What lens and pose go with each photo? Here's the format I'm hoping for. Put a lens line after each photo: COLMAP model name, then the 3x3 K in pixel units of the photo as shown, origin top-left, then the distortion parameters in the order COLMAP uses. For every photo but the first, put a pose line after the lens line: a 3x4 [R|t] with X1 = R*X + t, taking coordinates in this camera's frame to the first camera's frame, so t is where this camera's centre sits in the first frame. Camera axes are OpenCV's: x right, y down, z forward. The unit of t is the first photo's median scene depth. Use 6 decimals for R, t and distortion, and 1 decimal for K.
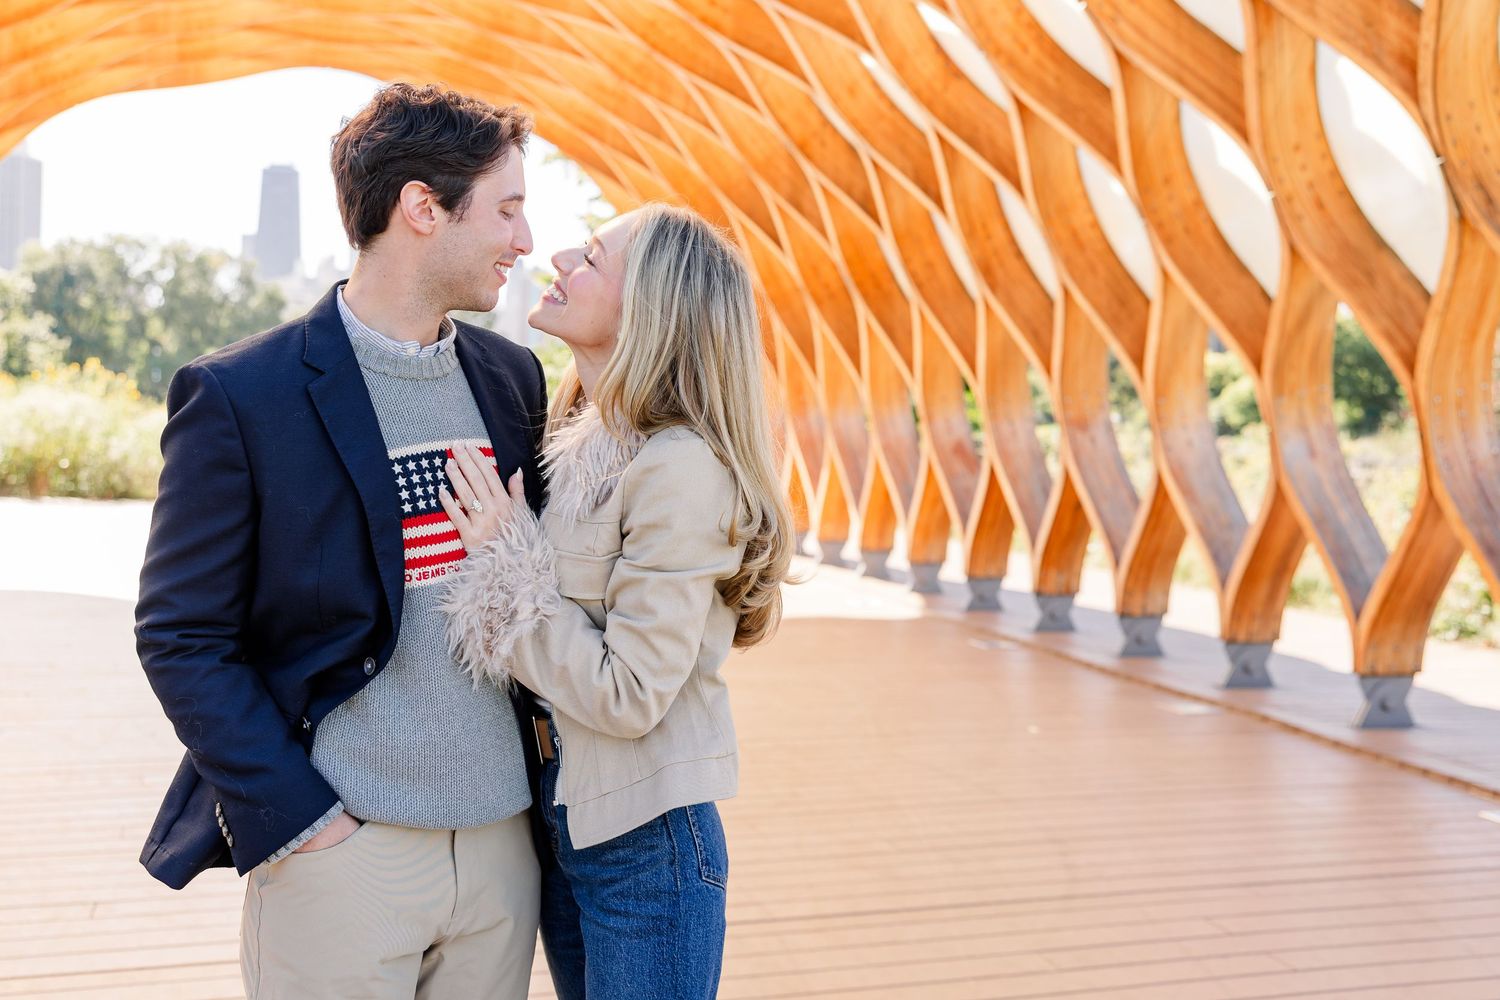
lens RADIAL K [[1508.3, 0, 786.6], [0, 1508.3, 450.2], [0, 0, 1]] dist [-0.000740, 0.000000]
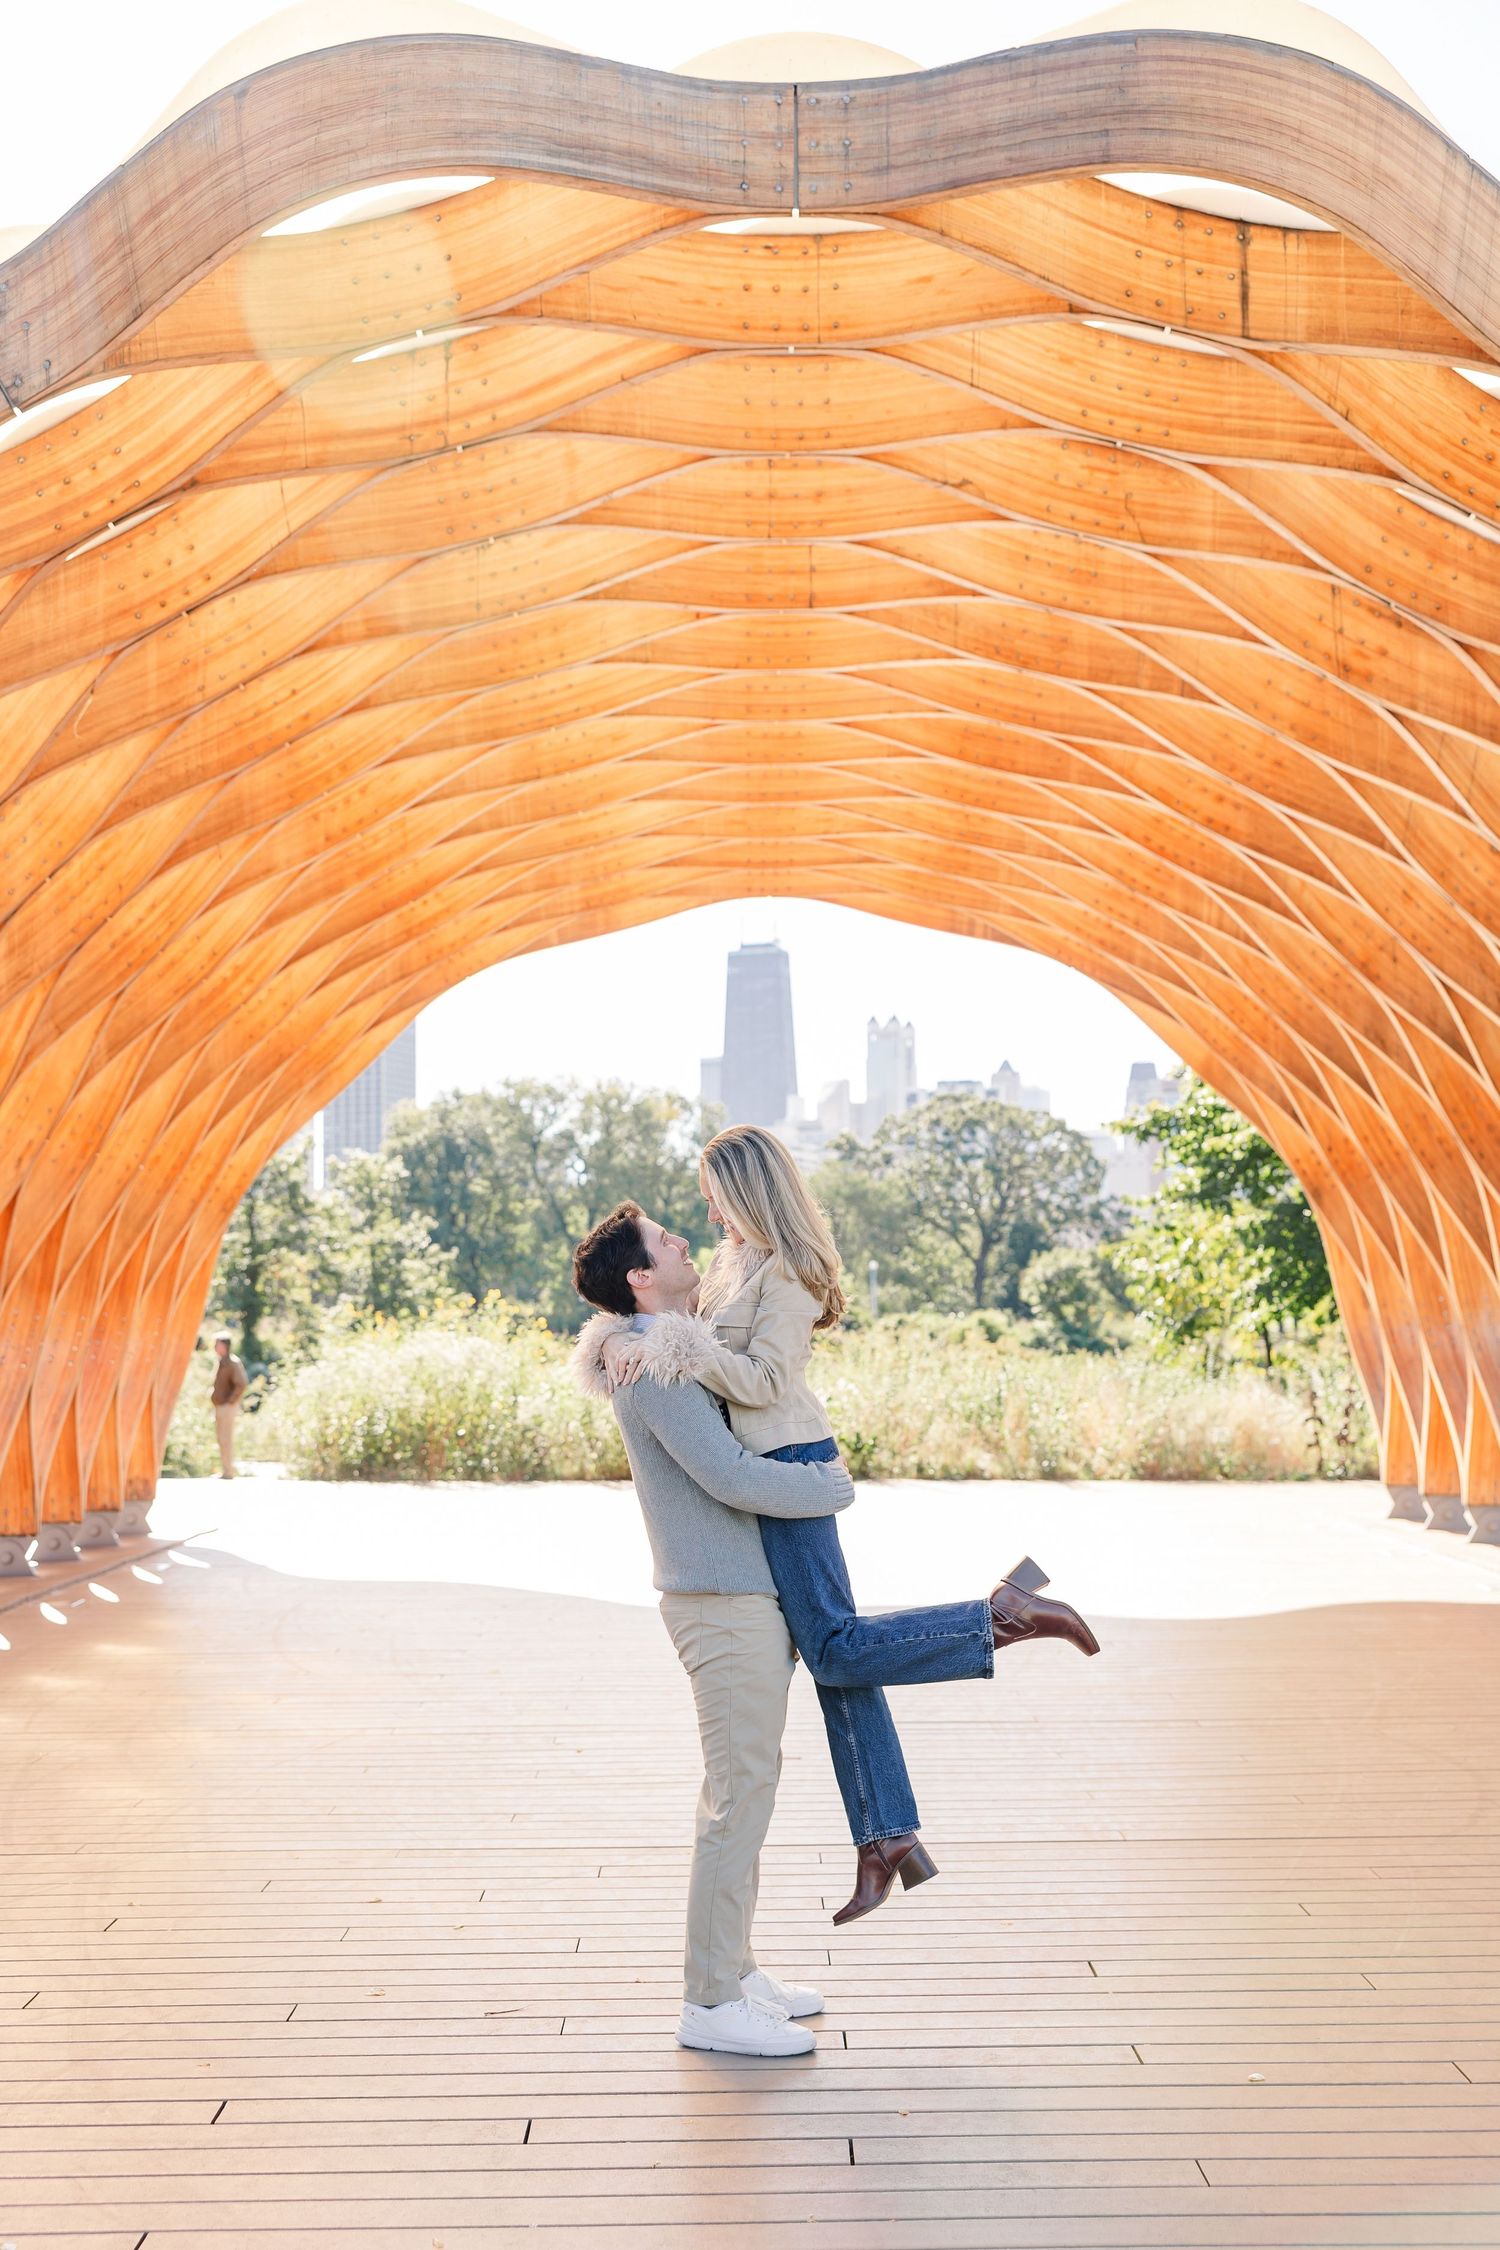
lens RADIAL K [[2576.7, 0, 775.0], [0, 2576.7, 1169.5], [0, 0, 1]] dist [0.016184, 0.000000]
pose [[0.947533, -0.065028, -0.312973, 0.106464], [0.038242, 0.995118, -0.090984, 0.002073], [0.317361, 0.074241, 0.945394, -0.240015]]
